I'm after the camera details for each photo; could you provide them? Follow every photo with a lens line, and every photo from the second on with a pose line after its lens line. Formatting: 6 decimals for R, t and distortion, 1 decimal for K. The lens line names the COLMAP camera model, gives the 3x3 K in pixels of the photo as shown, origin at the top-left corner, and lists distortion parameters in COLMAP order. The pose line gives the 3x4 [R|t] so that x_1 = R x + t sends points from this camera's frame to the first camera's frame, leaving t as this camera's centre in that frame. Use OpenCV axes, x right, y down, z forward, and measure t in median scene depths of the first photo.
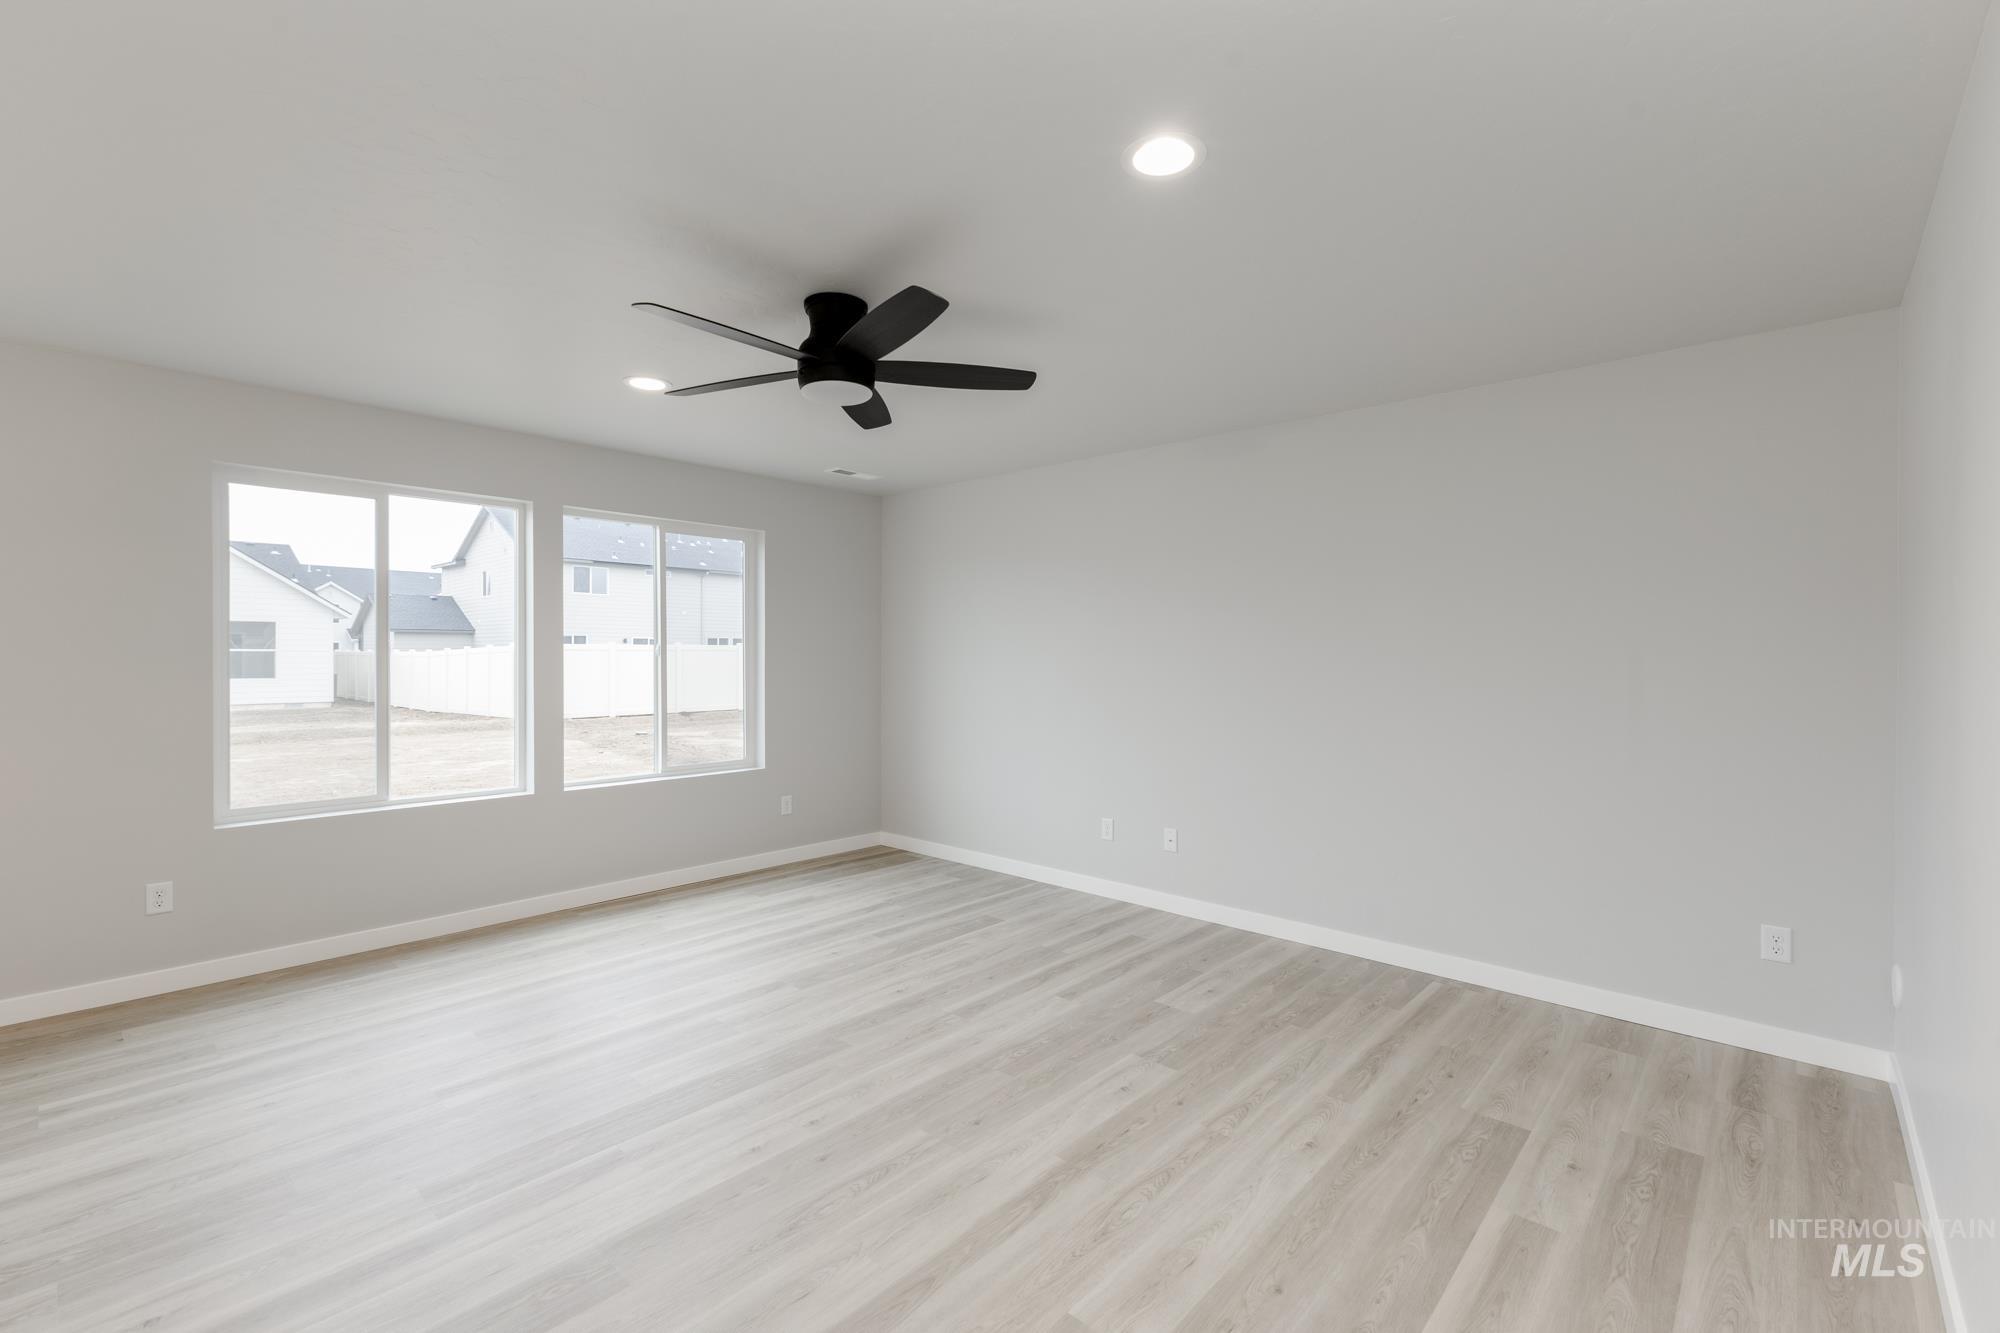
lens RADIAL K [[867.9, 0, 991.3], [0, 867.9, 660.5], [0, 0, 1]] dist [0.007622, -0.000617]
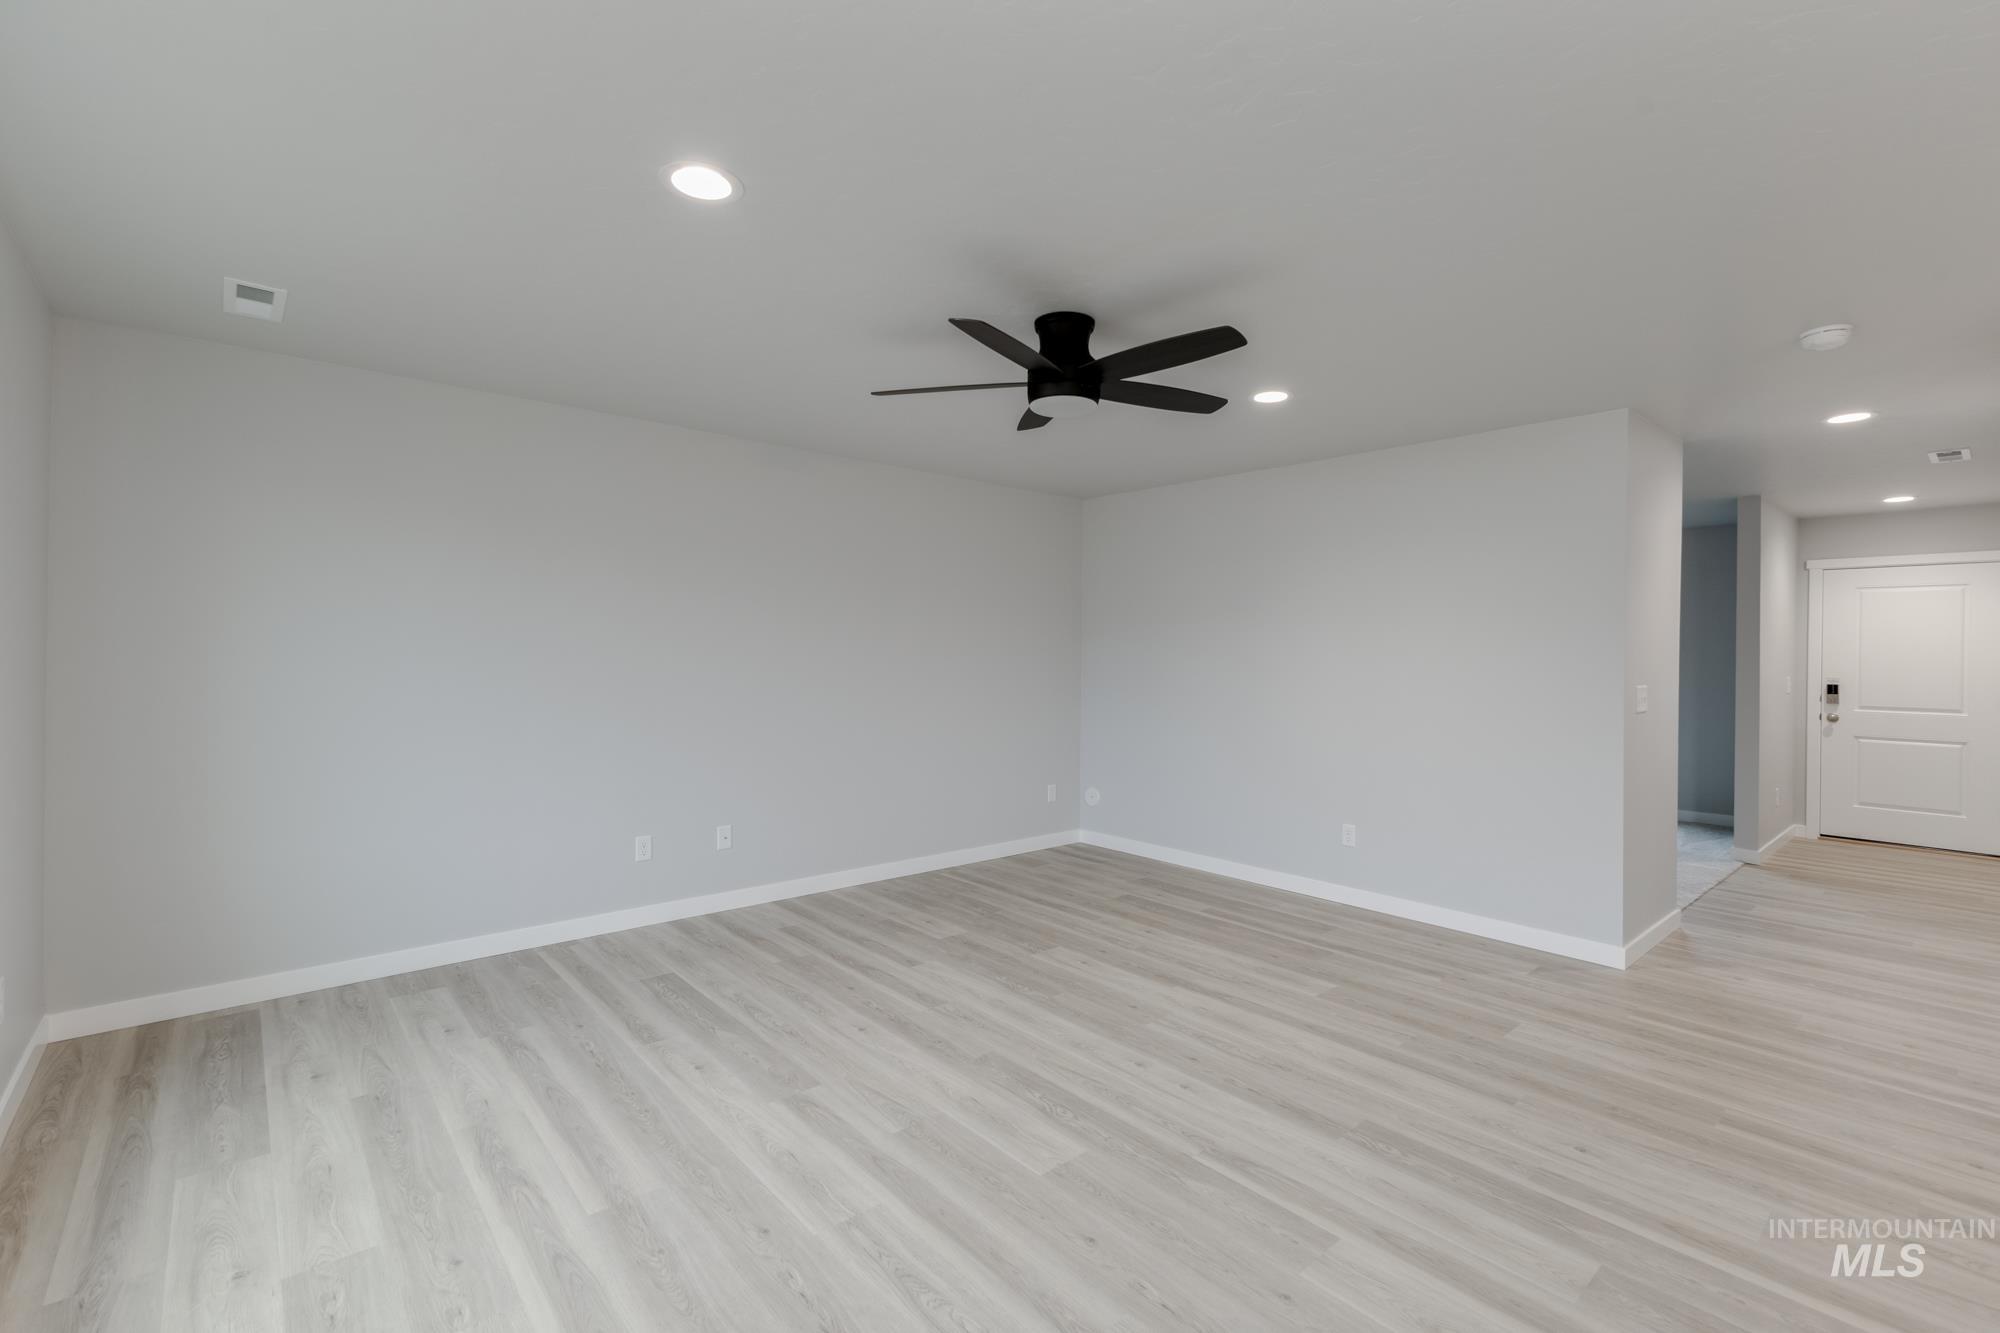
lens RADIAL K [[867.9, 0, 991.3], [0, 867.9, 660.5], [0, 0, 1]] dist [0.007622, -0.000617]
pose [[0.116051, -0.010777, 0.993185, -0.970680], [-0.003794, 0.999929, 0.011293, -0.013014], [-0.993236, -0.005079, 0.116002, 0.754574]]
